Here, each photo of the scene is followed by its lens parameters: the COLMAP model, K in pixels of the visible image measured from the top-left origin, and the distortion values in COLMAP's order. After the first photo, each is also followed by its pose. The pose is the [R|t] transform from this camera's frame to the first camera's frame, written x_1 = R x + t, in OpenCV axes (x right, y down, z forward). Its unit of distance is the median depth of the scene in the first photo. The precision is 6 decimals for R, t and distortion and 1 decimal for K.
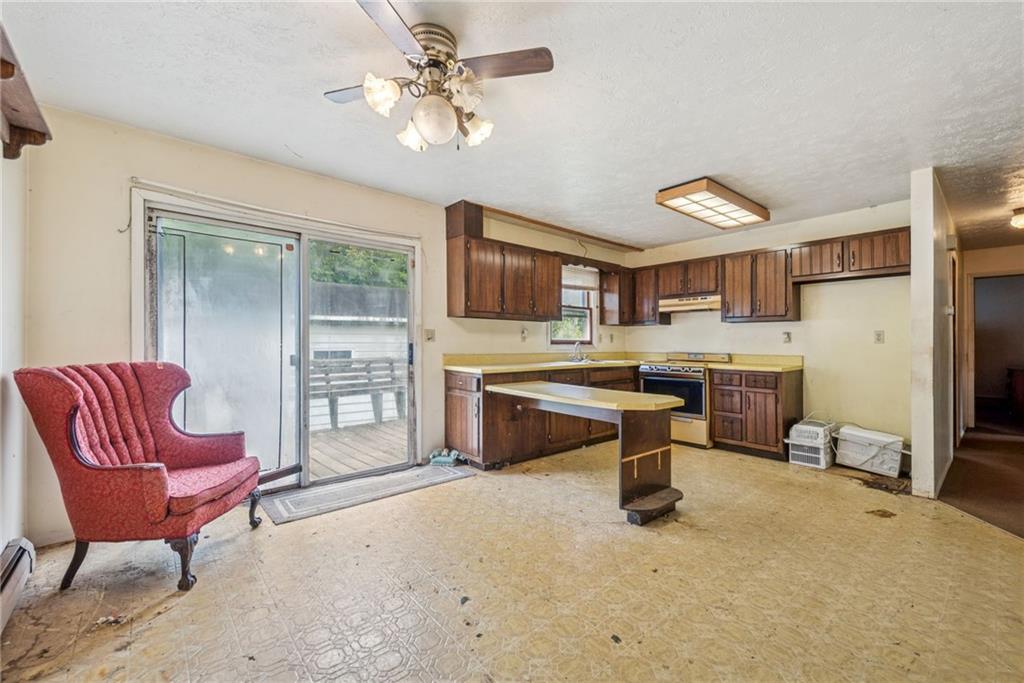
lens RADIAL K [[419.1, 0, 513.9], [0, 419.1, 340.2], [0, 0, 1]] dist [0.008336, -0.000447]
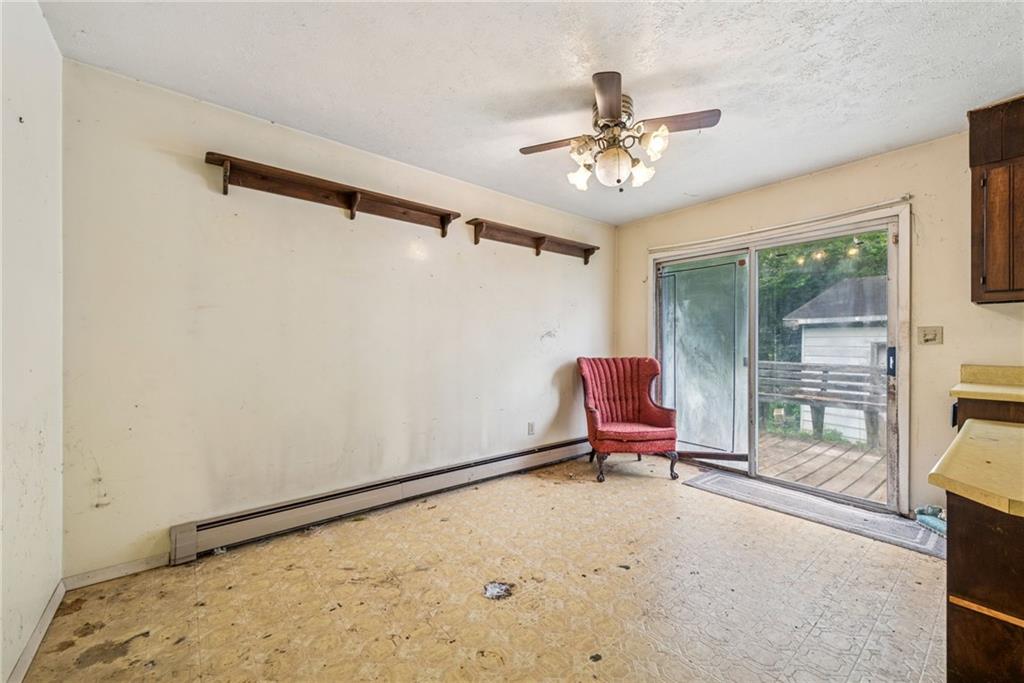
lens RADIAL K [[400.6, 0, 518.2], [0, 400.6, 345.5], [0, 0, 1]] dist [-0.000406, -0.000400]
pose [[-0.039365, -0.002582, -0.999222, 0.477496], [0.003370, 0.999991, -0.002716, 0.003905], [0.999219, -0.003474, -0.039356, 0.358039]]
